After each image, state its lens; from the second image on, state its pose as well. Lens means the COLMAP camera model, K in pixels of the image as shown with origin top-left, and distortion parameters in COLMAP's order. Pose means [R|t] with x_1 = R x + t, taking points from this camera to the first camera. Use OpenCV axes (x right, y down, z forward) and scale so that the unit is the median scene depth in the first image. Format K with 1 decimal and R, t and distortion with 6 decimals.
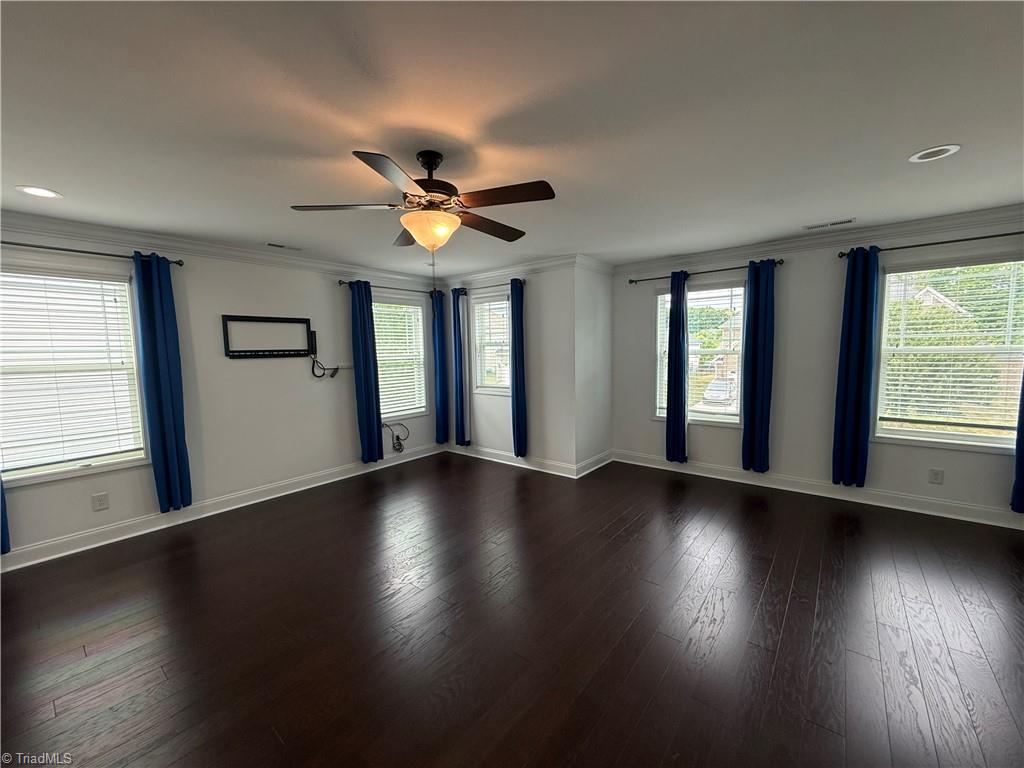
lens RADIAL K [[417.2, 0, 512.0], [0, 417.2, 384.0], [0, 0, 1]] dist [0.001182, 0.000088]
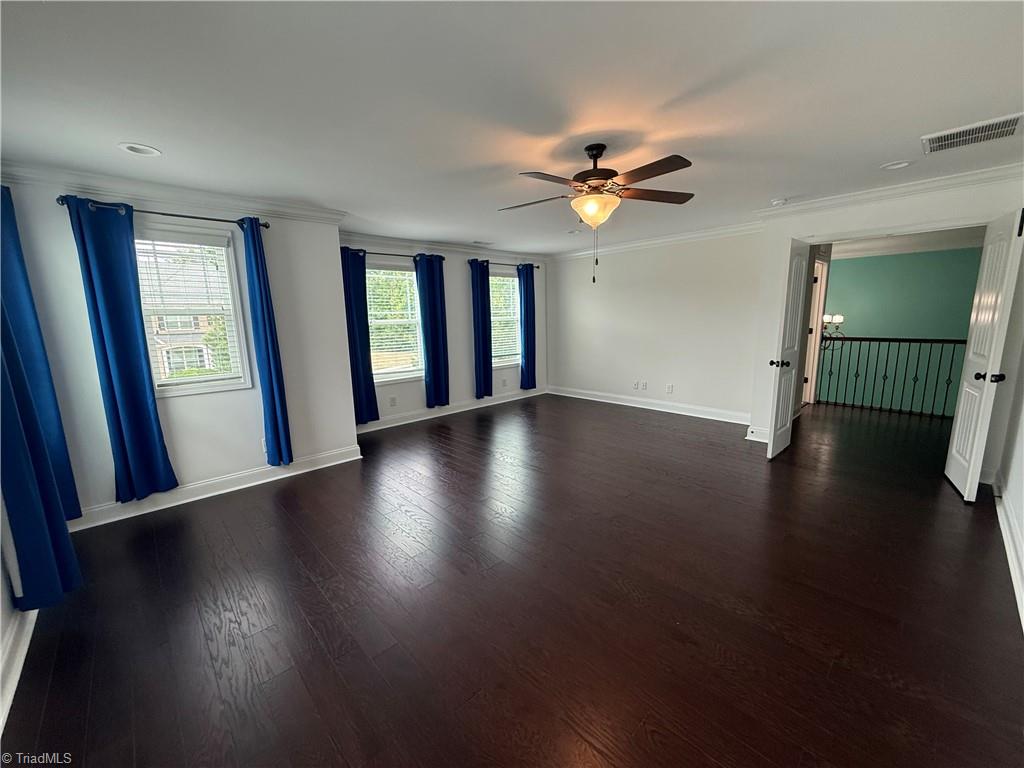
lens RADIAL K [[397.4, 0, 512.0], [0, 397.4, 384.0], [0, 0, 1]] dist [-0.000093, -0.000006]
pose [[0.144868, -0.156510, 0.976994, -0.682485], [0.098979, 0.984750, 0.143076, -0.034669], [-0.984488, 0.075975, 0.158150, 0.535153]]
